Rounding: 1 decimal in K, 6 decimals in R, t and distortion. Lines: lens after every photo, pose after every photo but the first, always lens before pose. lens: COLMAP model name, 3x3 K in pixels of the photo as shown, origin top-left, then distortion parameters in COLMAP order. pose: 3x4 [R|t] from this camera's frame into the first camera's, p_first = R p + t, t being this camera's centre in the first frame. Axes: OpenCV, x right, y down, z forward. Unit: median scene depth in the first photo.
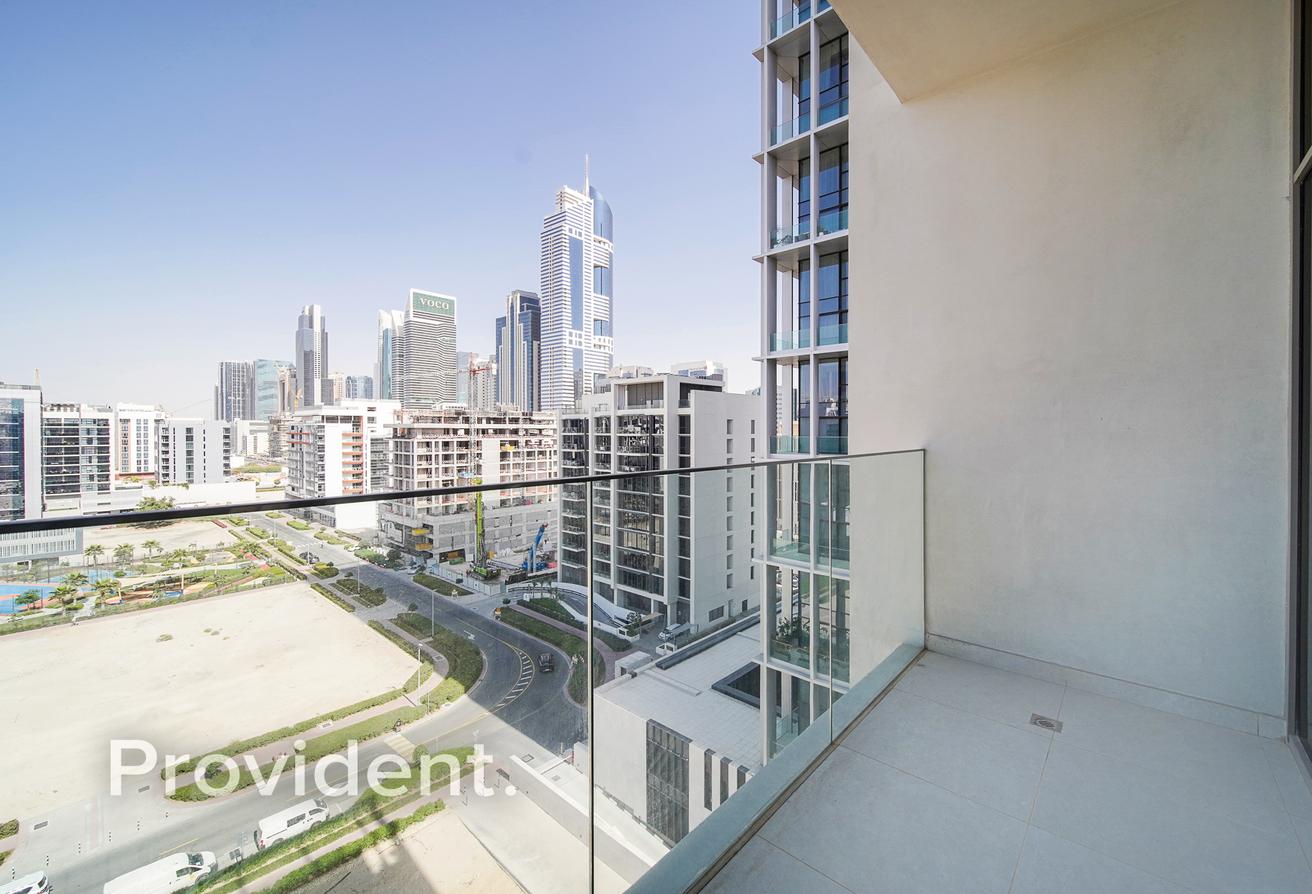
lens RADIAL K [[523.4, 0, 658.1], [0, 523.4, 432.0], [0, 0, 1]] dist [0.000331, -0.003050]
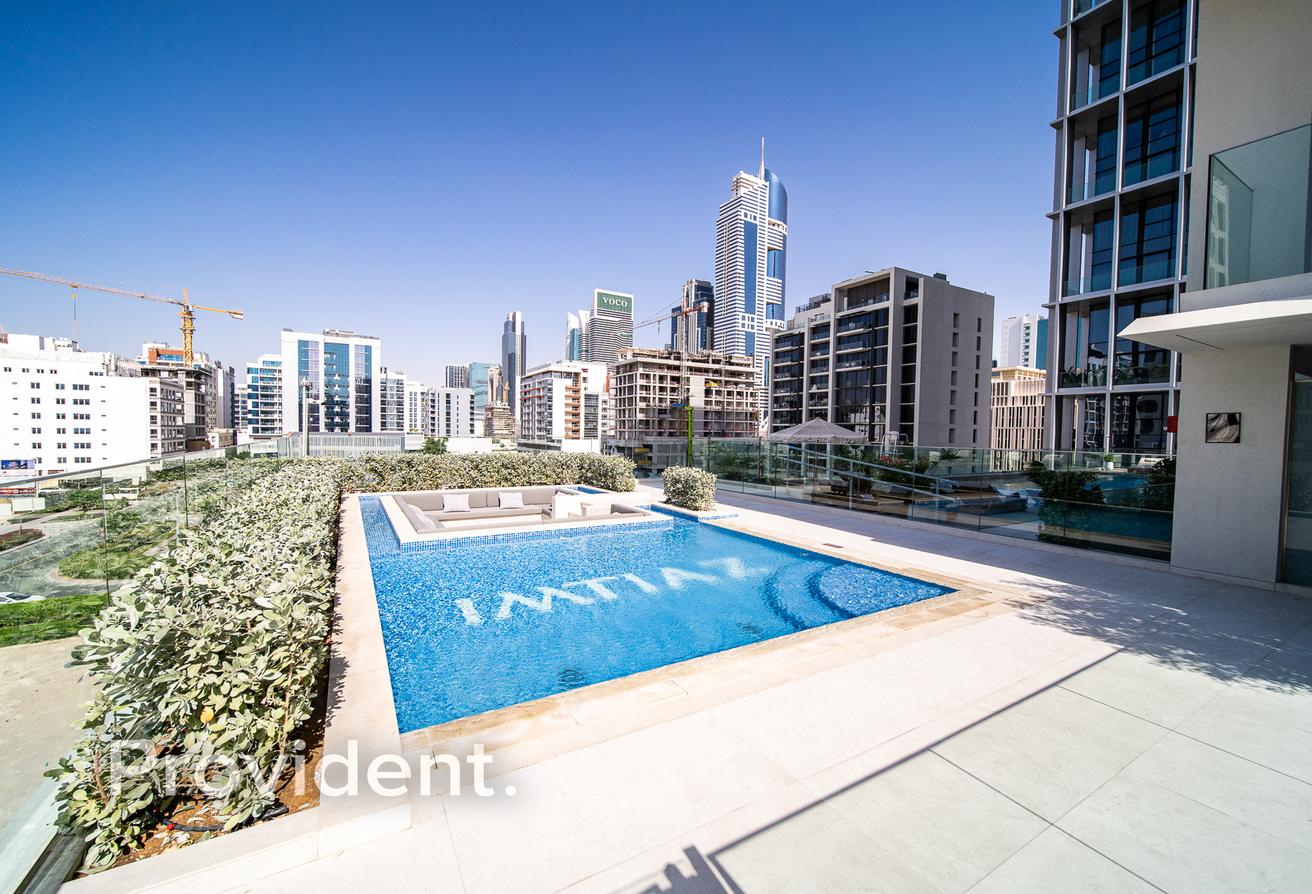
lens RADIAL K [[523.4, 0, 651.2], [0, 523.4, 456.0], [0, 0, 1]] dist [0.000331, -0.003050]
pose [[0.954677, 0.023242, -0.296733, -0.044954], [-0.015709, 0.999492, 0.027744, 0.087296], [0.297227, -0.021825, 0.954557, -0.055183]]
